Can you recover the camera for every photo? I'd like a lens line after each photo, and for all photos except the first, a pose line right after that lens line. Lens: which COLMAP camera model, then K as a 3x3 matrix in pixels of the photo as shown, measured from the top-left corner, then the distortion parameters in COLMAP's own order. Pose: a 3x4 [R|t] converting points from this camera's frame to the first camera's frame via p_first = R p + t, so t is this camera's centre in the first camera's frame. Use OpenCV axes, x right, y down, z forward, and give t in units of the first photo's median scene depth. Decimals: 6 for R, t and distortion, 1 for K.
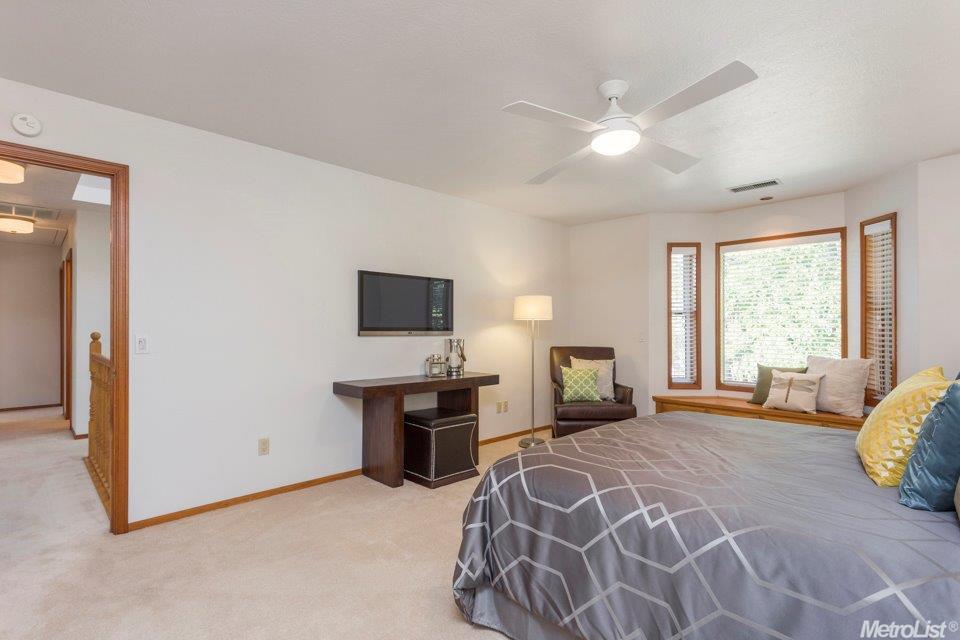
lens RADIAL K [[461.8, 0, 477.0], [0, 461.8, 329.5], [0, 0, 1]] dist [0.002719, 0.000661]
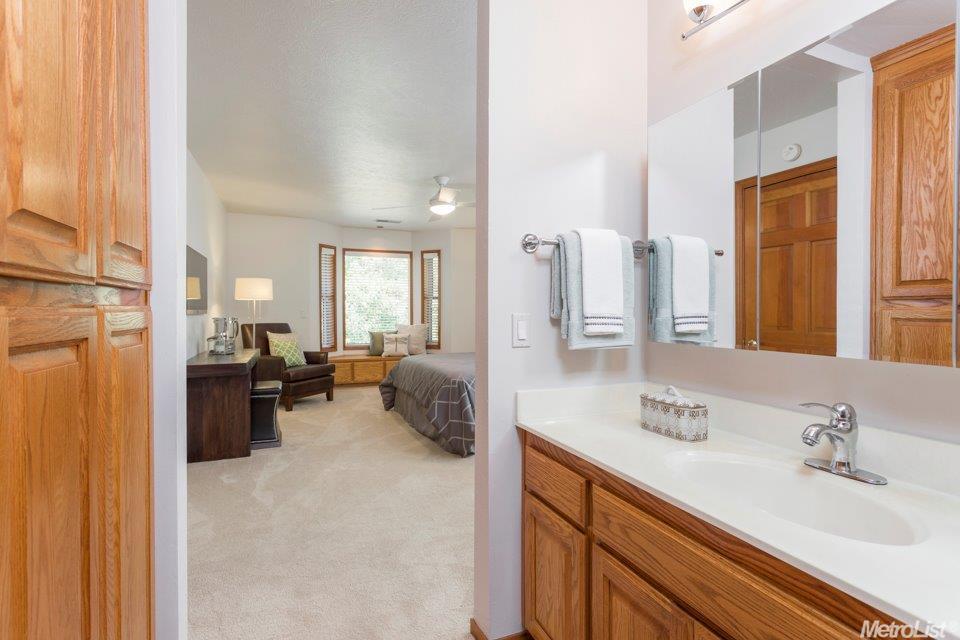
lens RADIAL K [[461.8, 0, 474.9], [0, 461.8, 318.5], [0, 0, 1]] dist [0.002719, 0.000661]
pose [[0.376057, -0.019828, 0.926385, -0.759090], [0.002943, 0.999792, 0.020204, 0.003101], [-0.926592, -0.004872, 0.376037, 0.092580]]
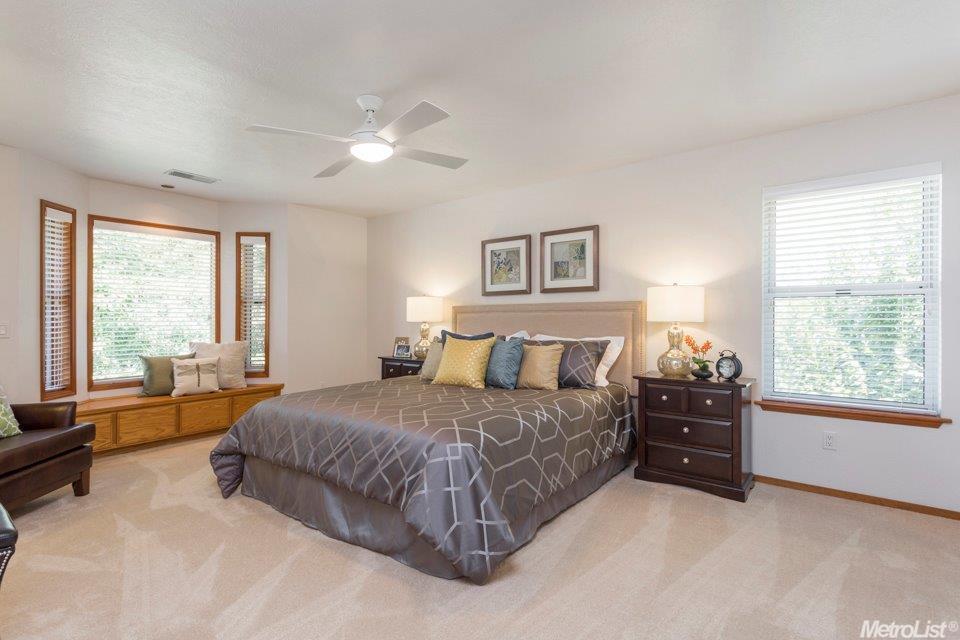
lens RADIAL K [[461.8, 0, 483.9], [0, 461.8, 313.4], [0, 0, 1]] dist [0.002719, 0.000661]
pose [[-0.147124, 0.005122, 0.989105, -0.465872], [0.006771, 0.999968, -0.004171, -0.002419], [-0.989095, 0.006083, -0.147154, 0.486708]]
